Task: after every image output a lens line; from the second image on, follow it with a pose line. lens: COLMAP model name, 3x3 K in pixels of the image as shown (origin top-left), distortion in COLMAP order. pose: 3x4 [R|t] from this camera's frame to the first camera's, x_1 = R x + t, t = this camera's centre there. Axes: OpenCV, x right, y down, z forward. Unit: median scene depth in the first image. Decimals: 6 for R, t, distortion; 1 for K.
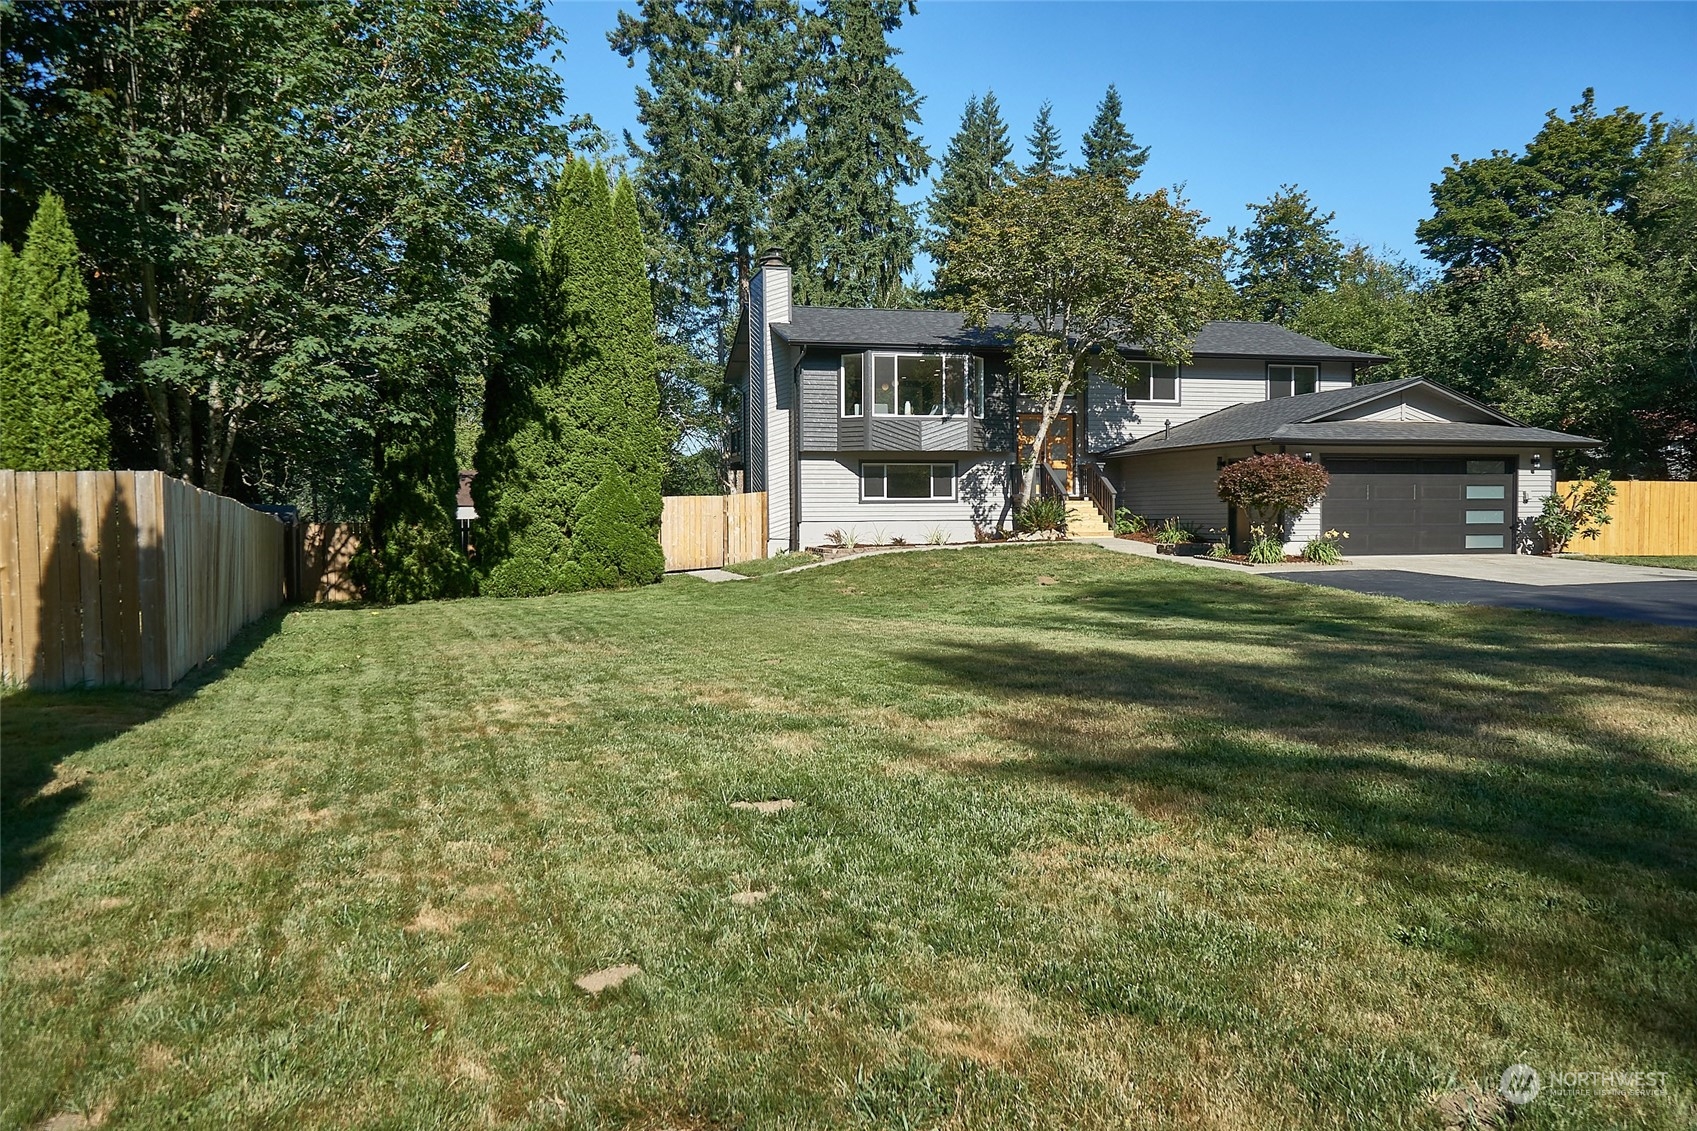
lens RADIAL K [[1305.2, 0, 848.5], [0, 1305.2, 565.5], [0, 0, 1]] dist [0.000258, 0.000279]
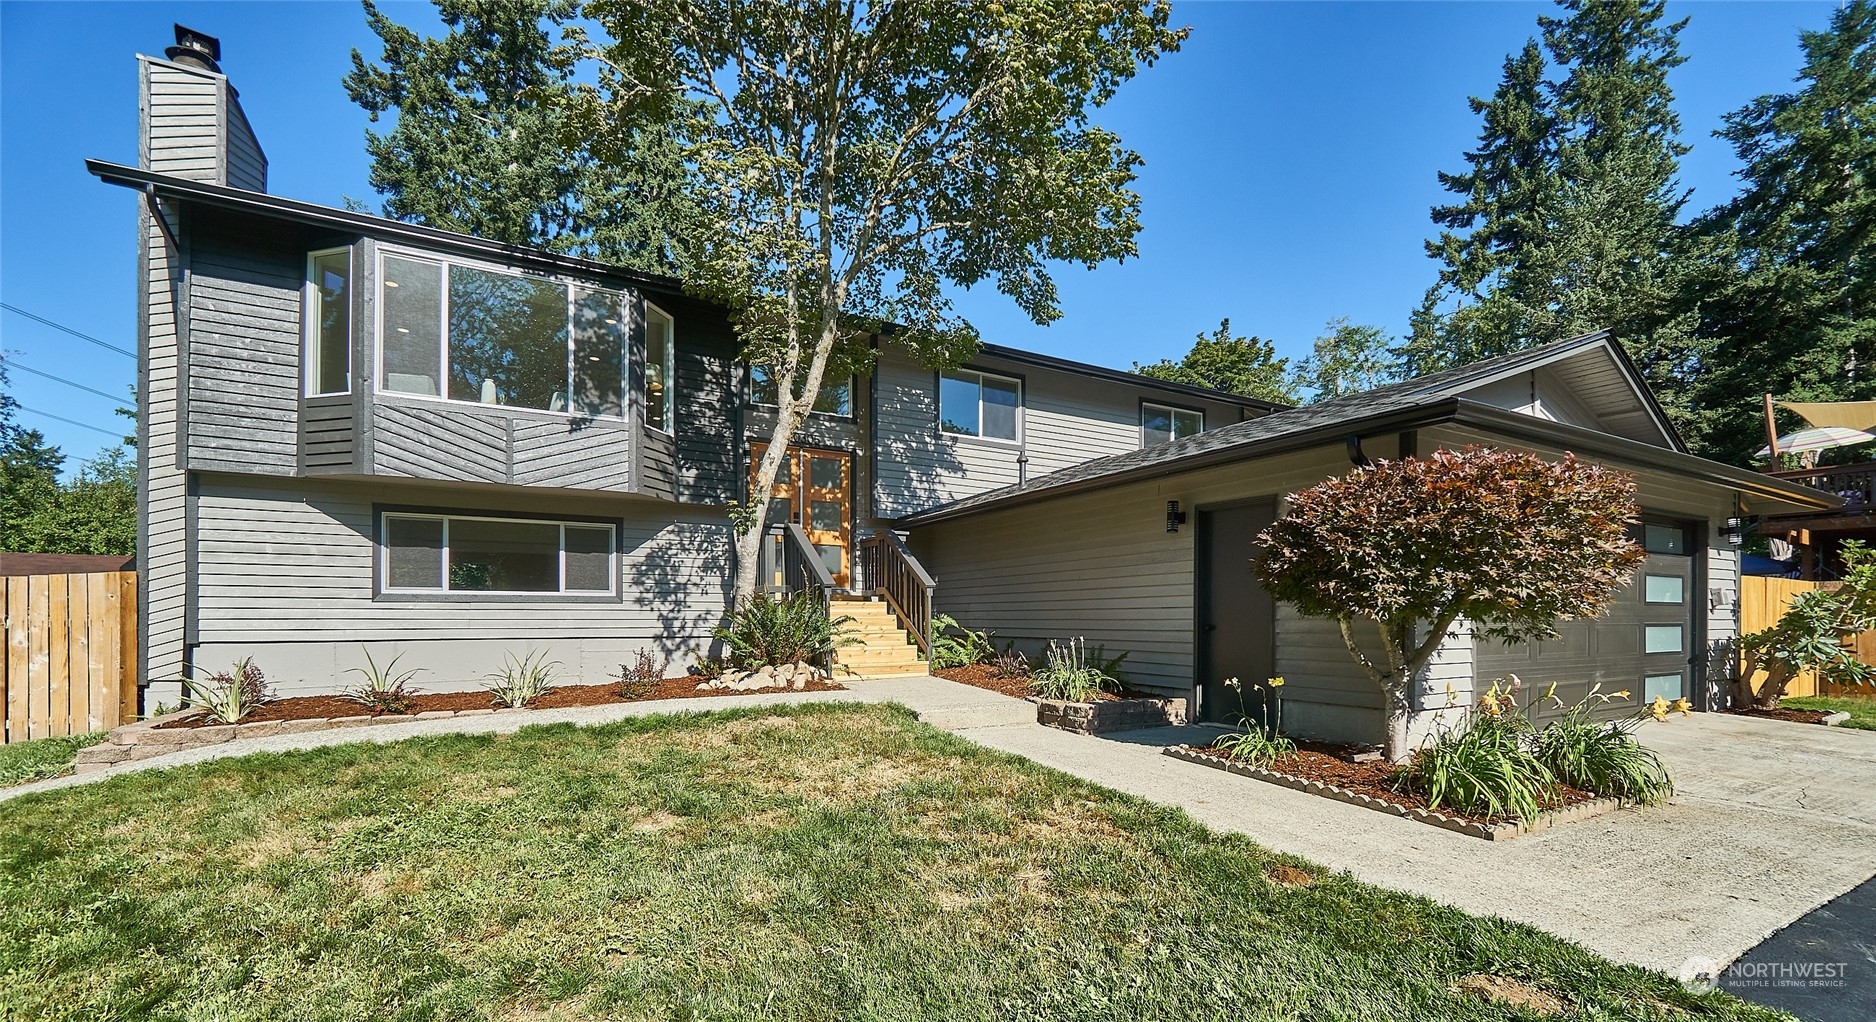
lens RADIAL K [[790.8, 0, 935.5], [0, 790.8, 616.2], [0, 0, 1]] dist [0.000107, 0.000005]
pose [[0.966511, 0.007258, 0.256523, 0.125900], [0.003263, 0.999172, -0.040565, -0.031068], [-0.256605, 0.040044, 0.965687, 0.694953]]
